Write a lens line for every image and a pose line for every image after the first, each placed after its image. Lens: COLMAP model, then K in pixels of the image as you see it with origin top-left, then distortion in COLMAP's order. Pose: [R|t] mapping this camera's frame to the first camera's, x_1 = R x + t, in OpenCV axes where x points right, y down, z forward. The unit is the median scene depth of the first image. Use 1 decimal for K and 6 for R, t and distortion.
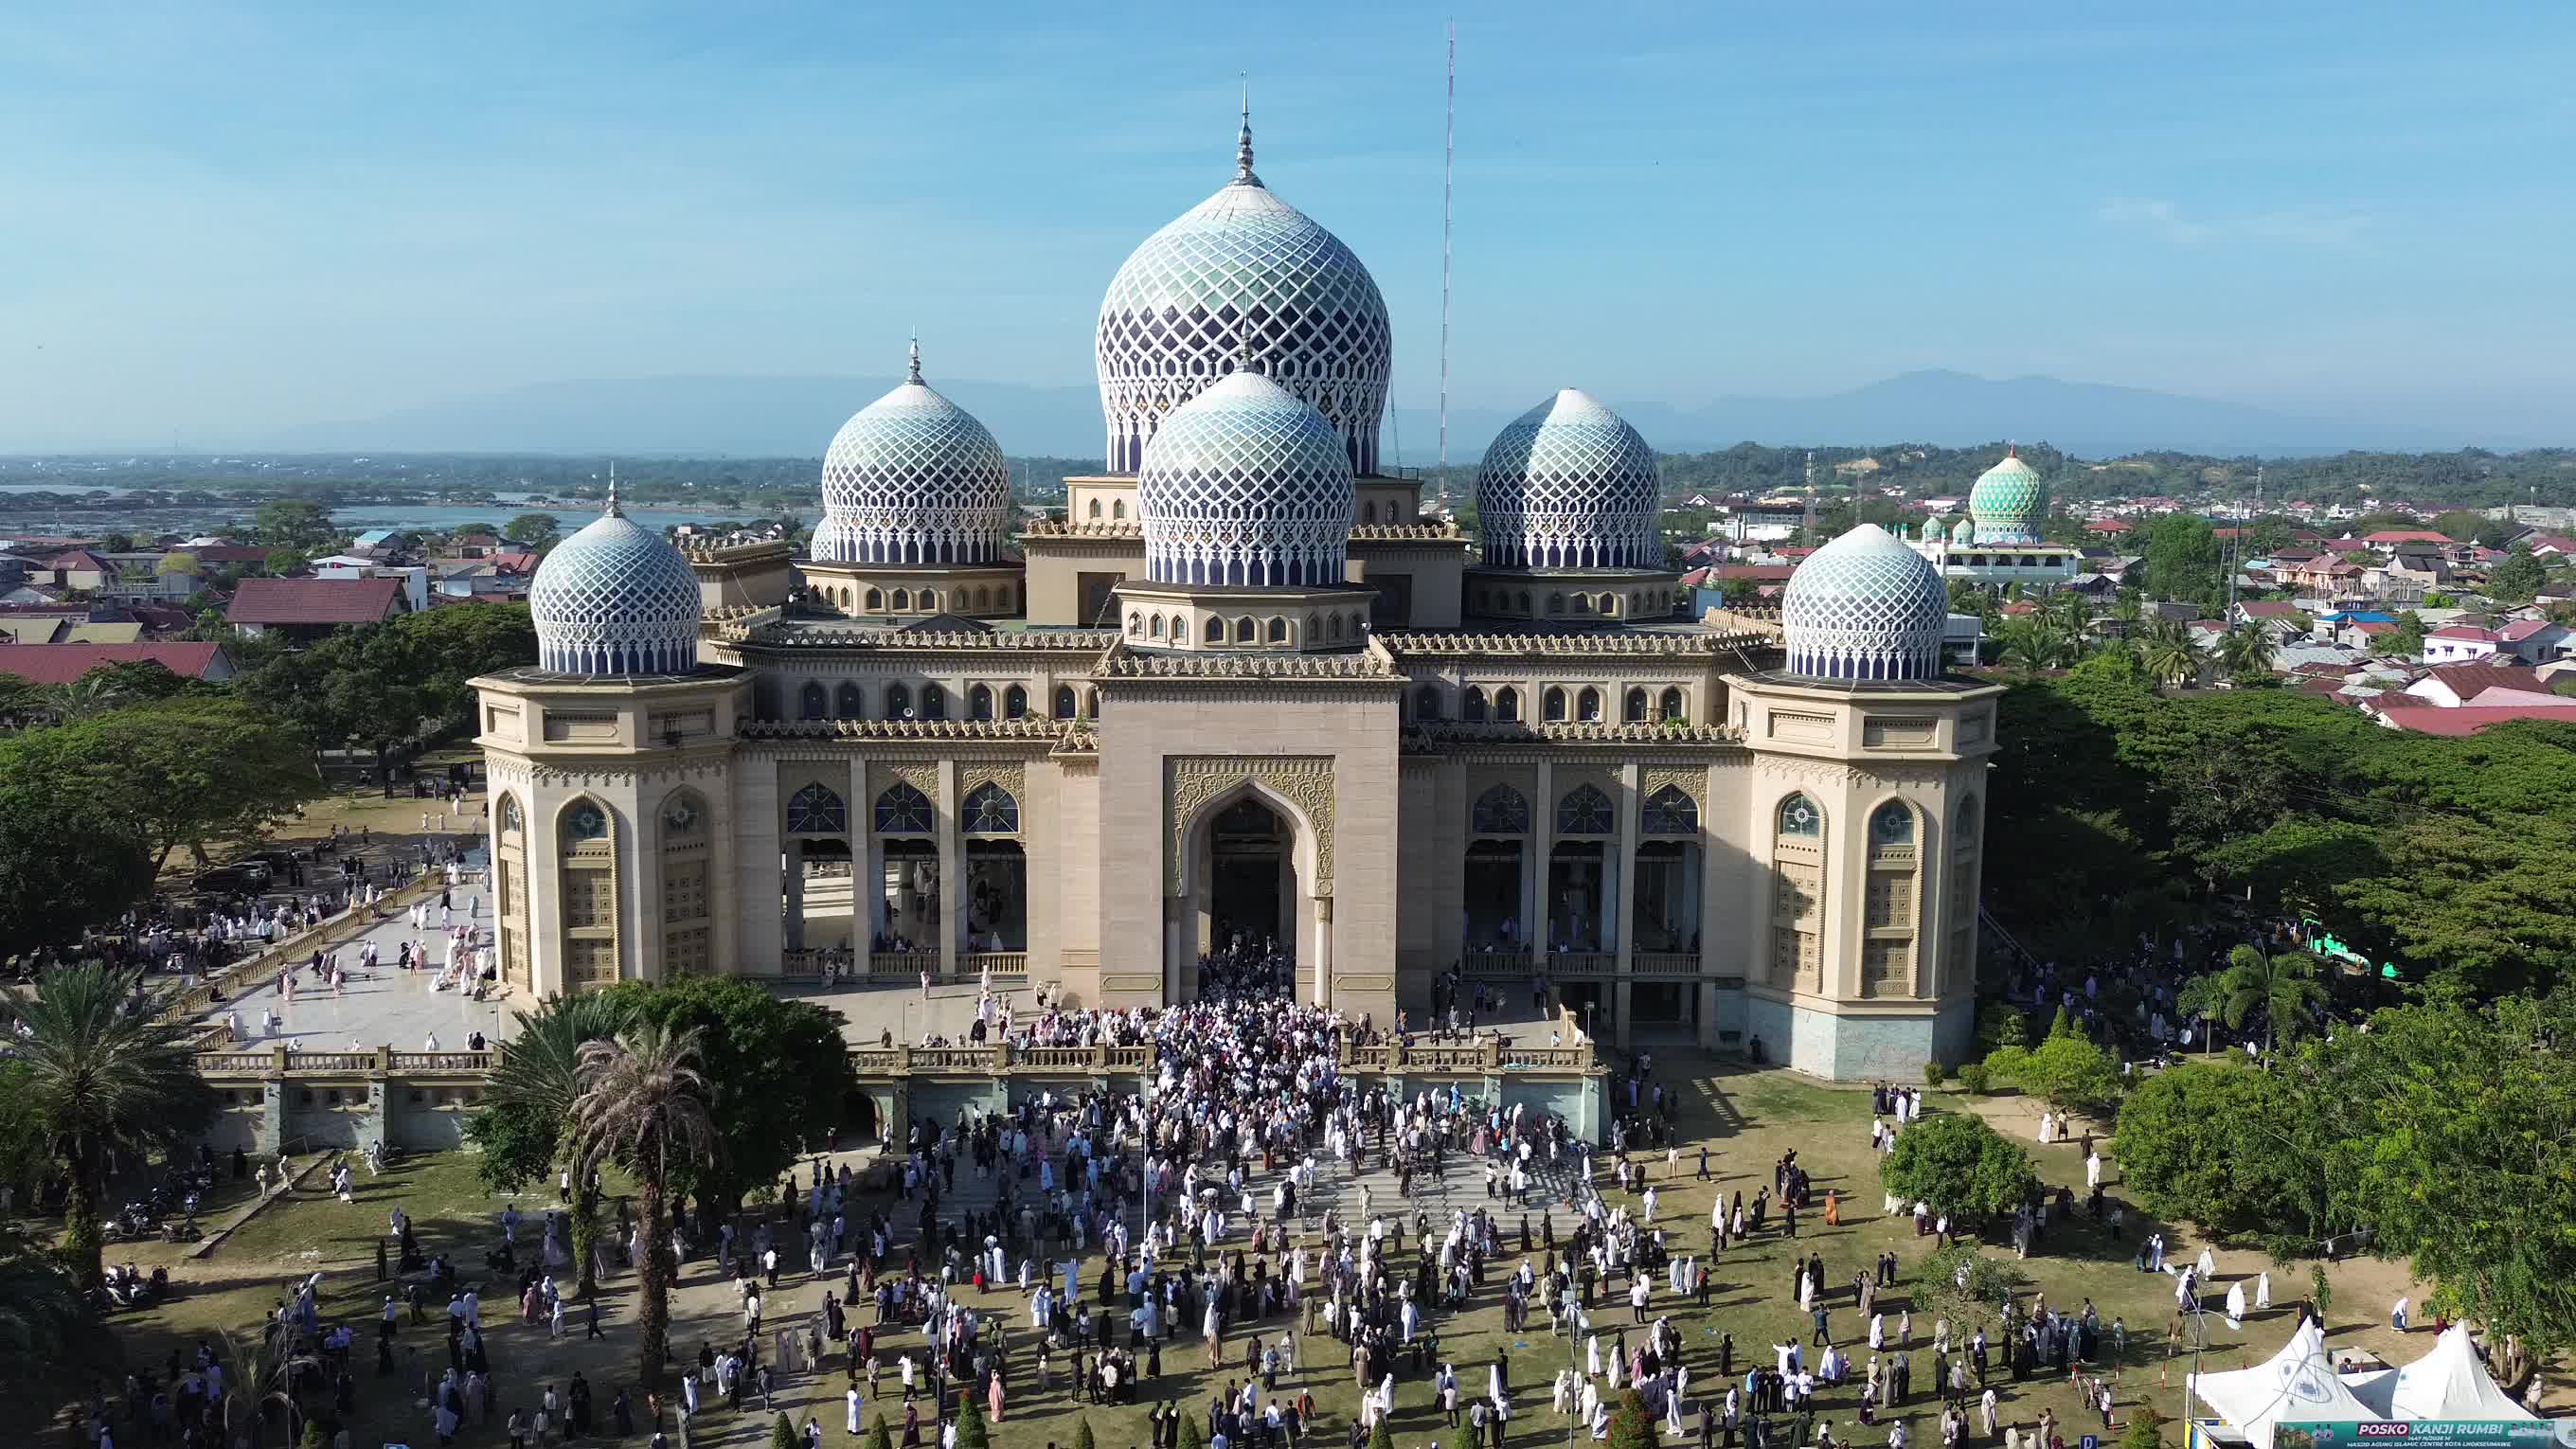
lens RADIAL K [[1884.8, 0, 1288.8], [0, 1884.8, 731.7], [0, 0, 1]] dist [0.053020, -0.038526]
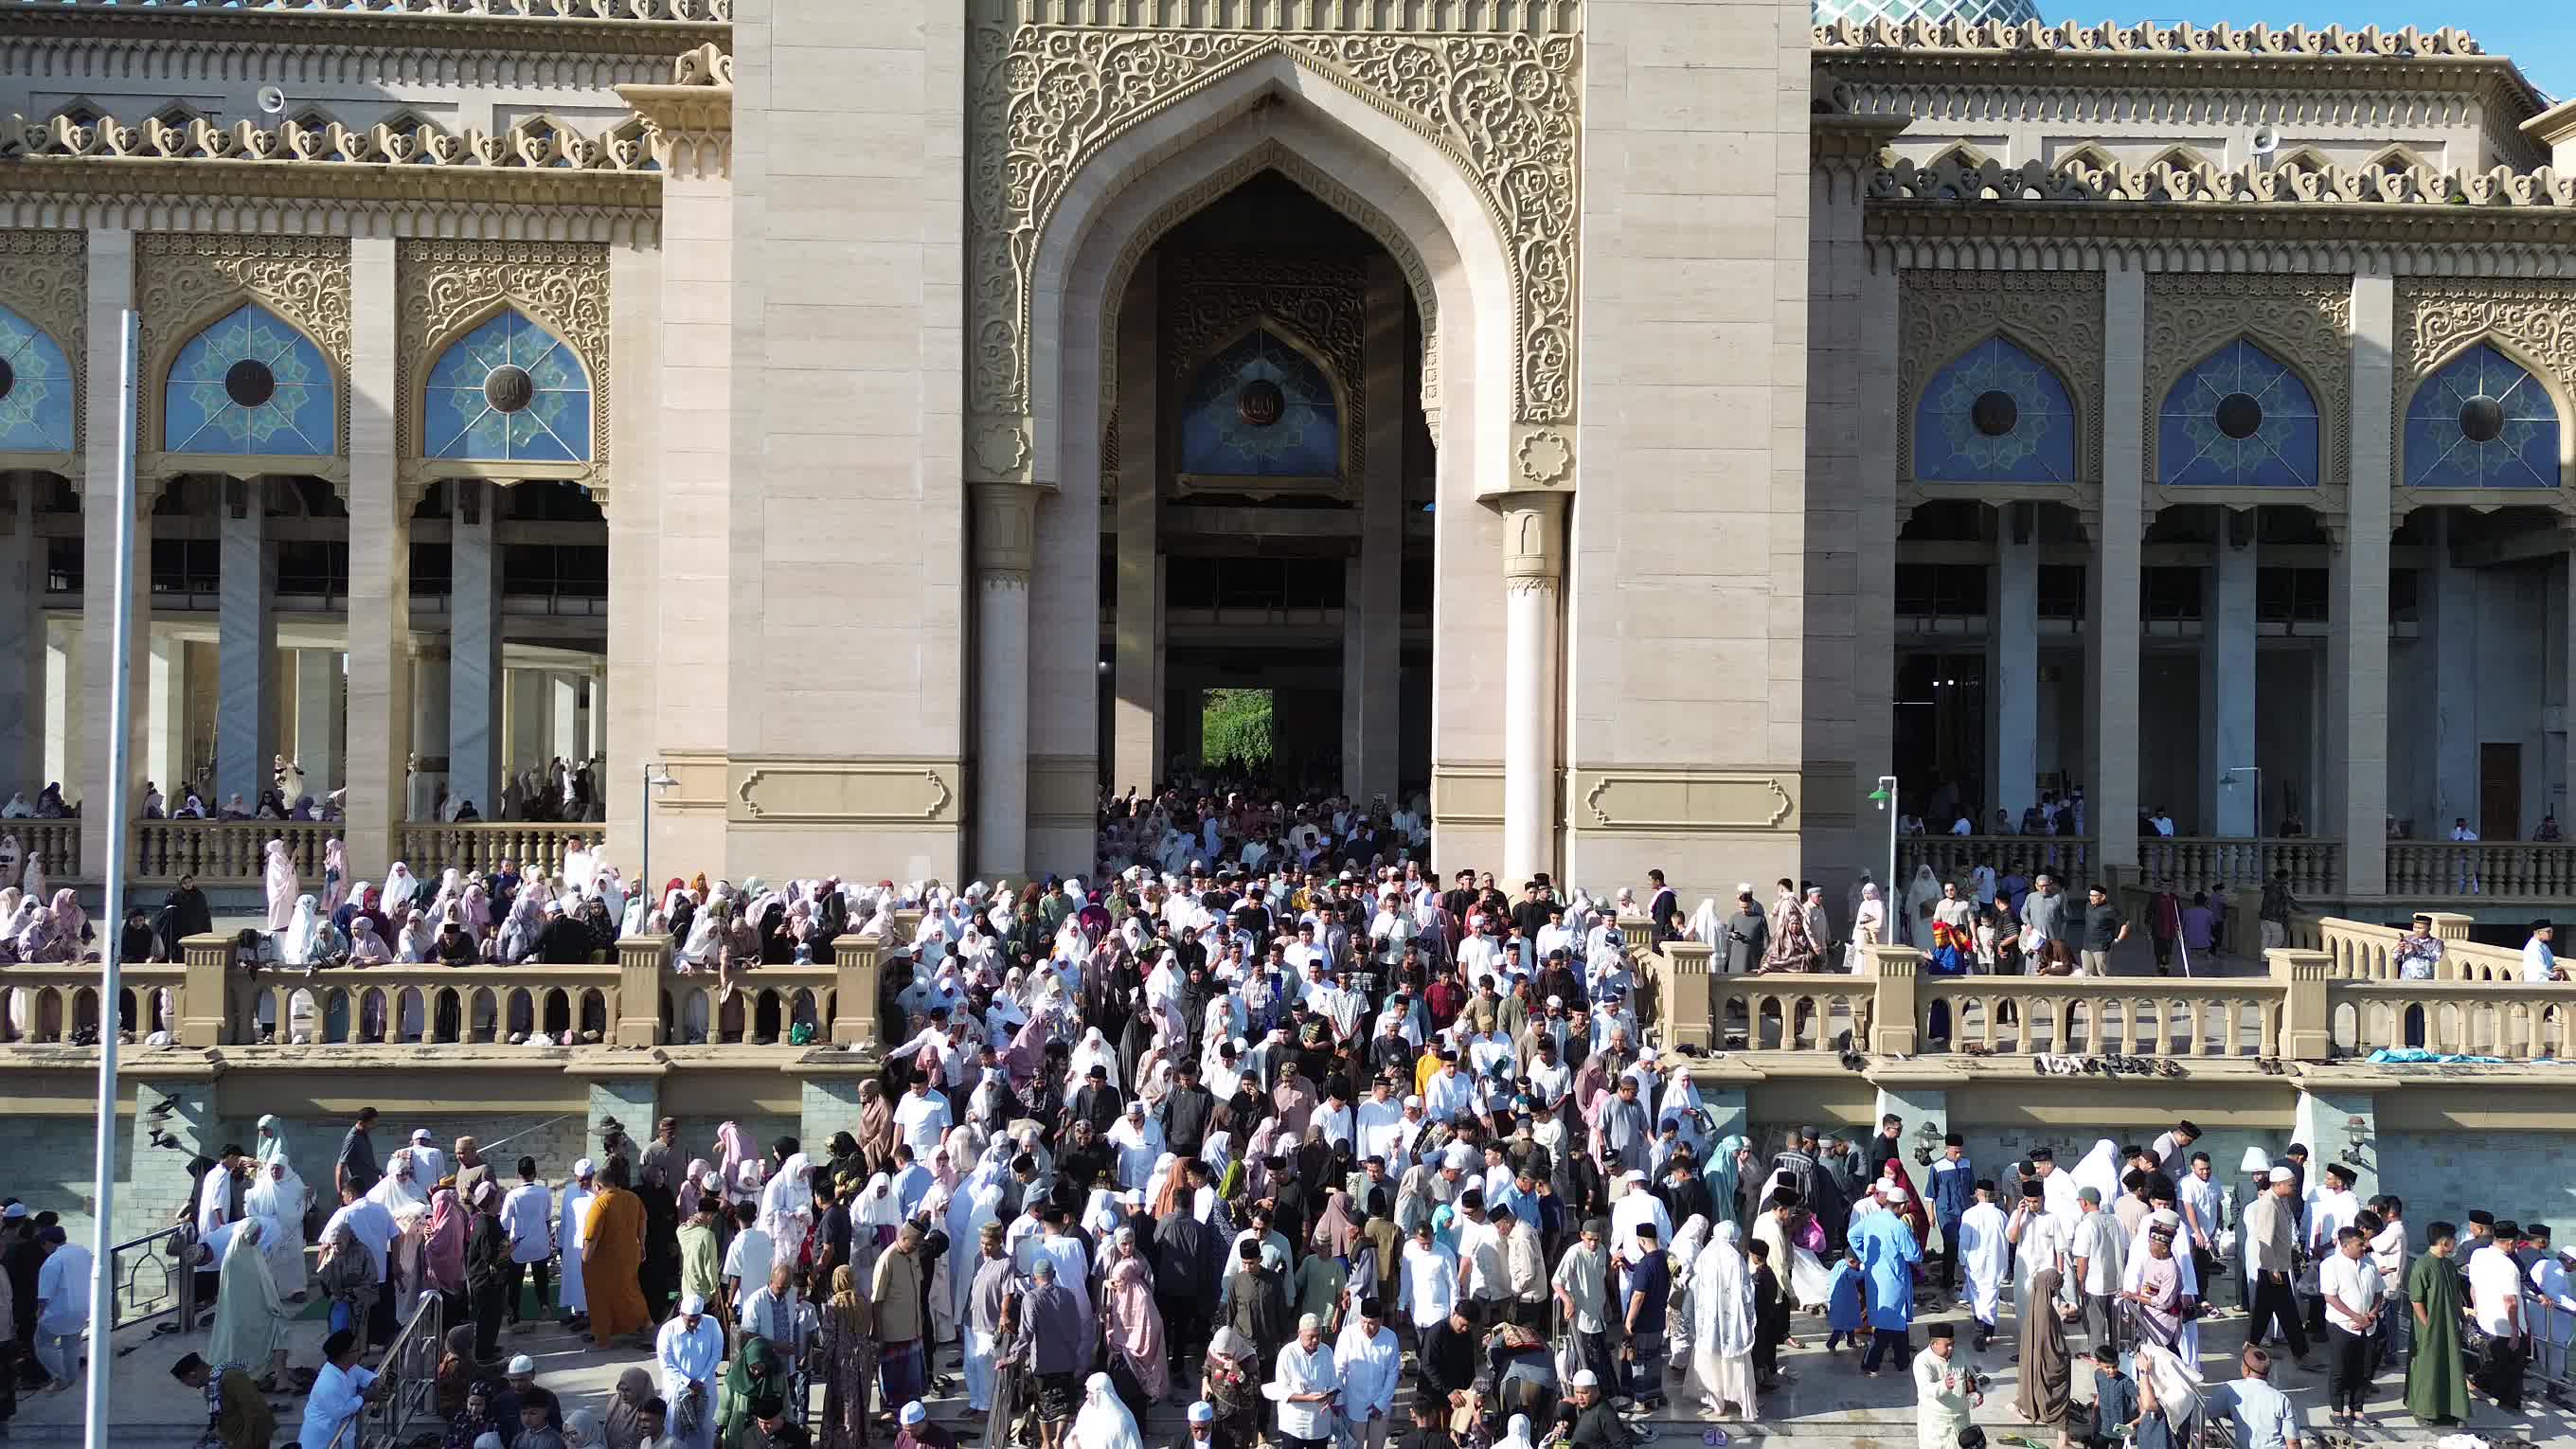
lens RADIAL K [[1885.5, 0, 1288.0], [0, 1885.5, 724.5], [0, 0, 1]] dist [0.072310, -0.069807]
pose [[1.000000, 0.000495, -0.000231, -0.017443], [-0.000523, 0.989405, -0.145181, 0.149263], [0.000156, 0.145181, 0.989405, 0.662787]]
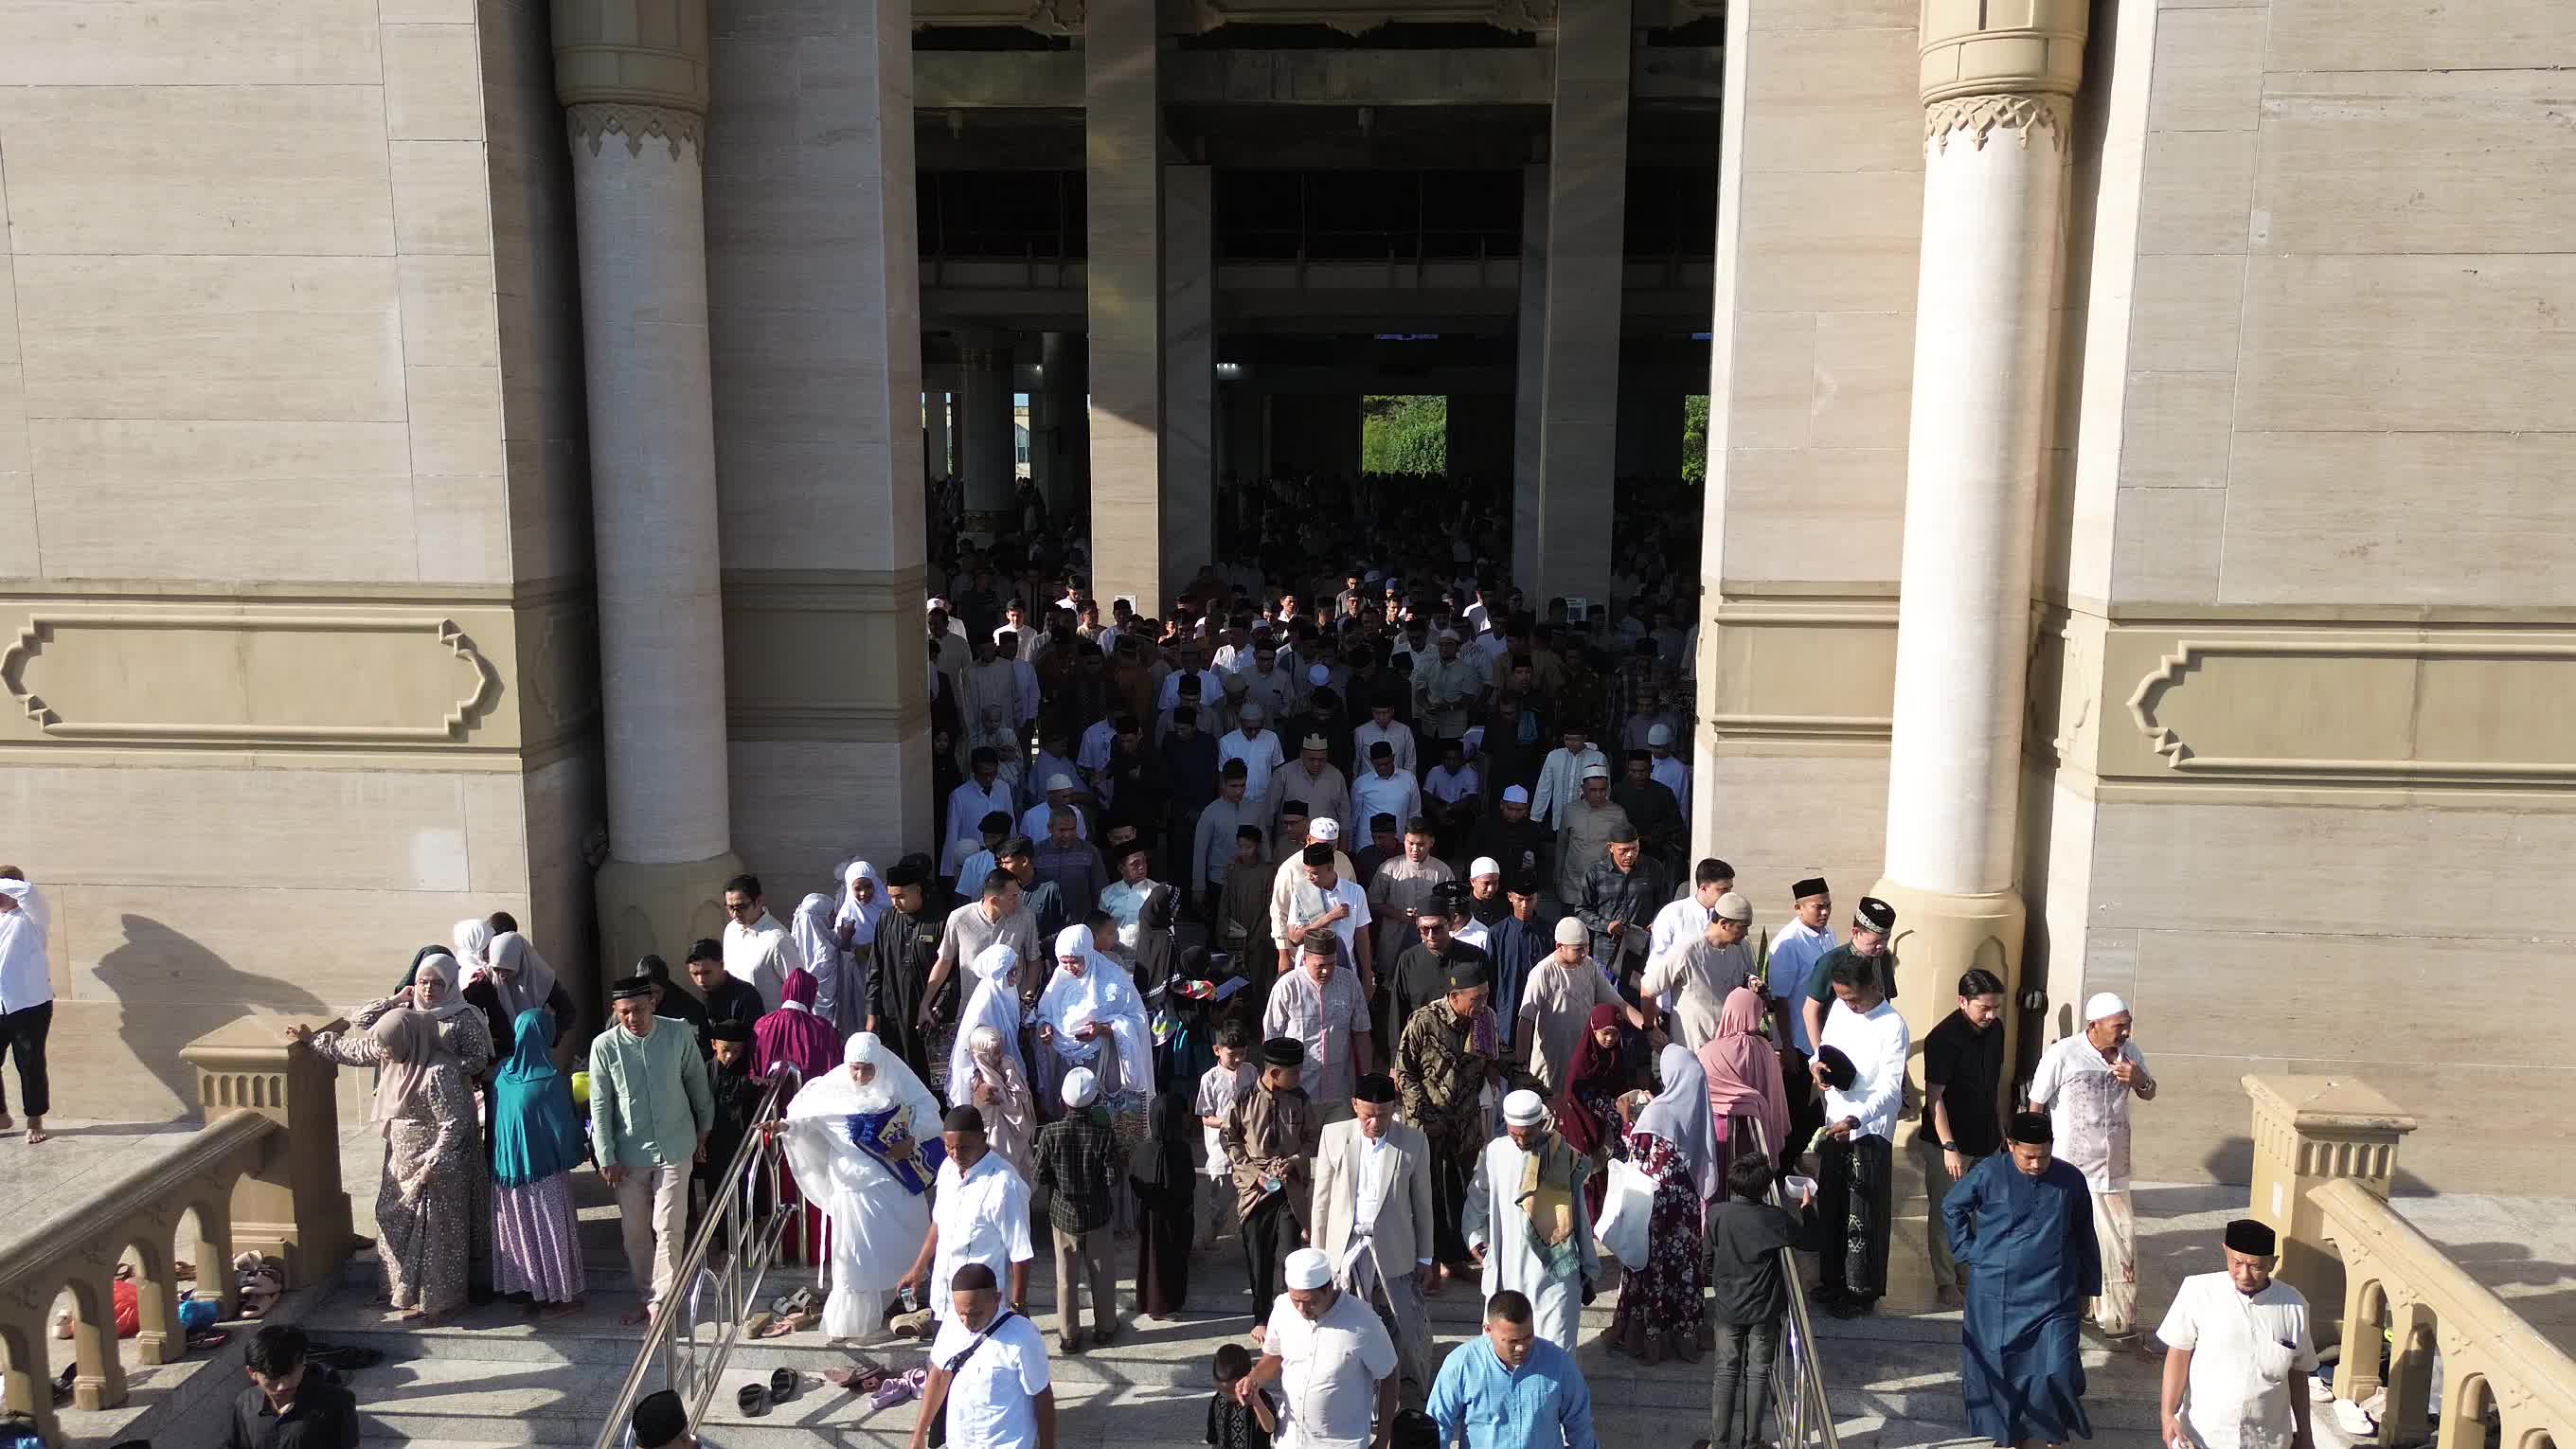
lens RADIAL K [[1884.8, 0, 1288.8], [0, 1884.8, 731.7], [0, 0, 1]] dist [0.053020, -0.038526]
pose [[0.994809, 0.010647, -0.101204, -0.009985], [-0.009405, 0.999875, 0.012740, 0.122953], [0.101327, -0.011722, 0.994784, 0.816182]]
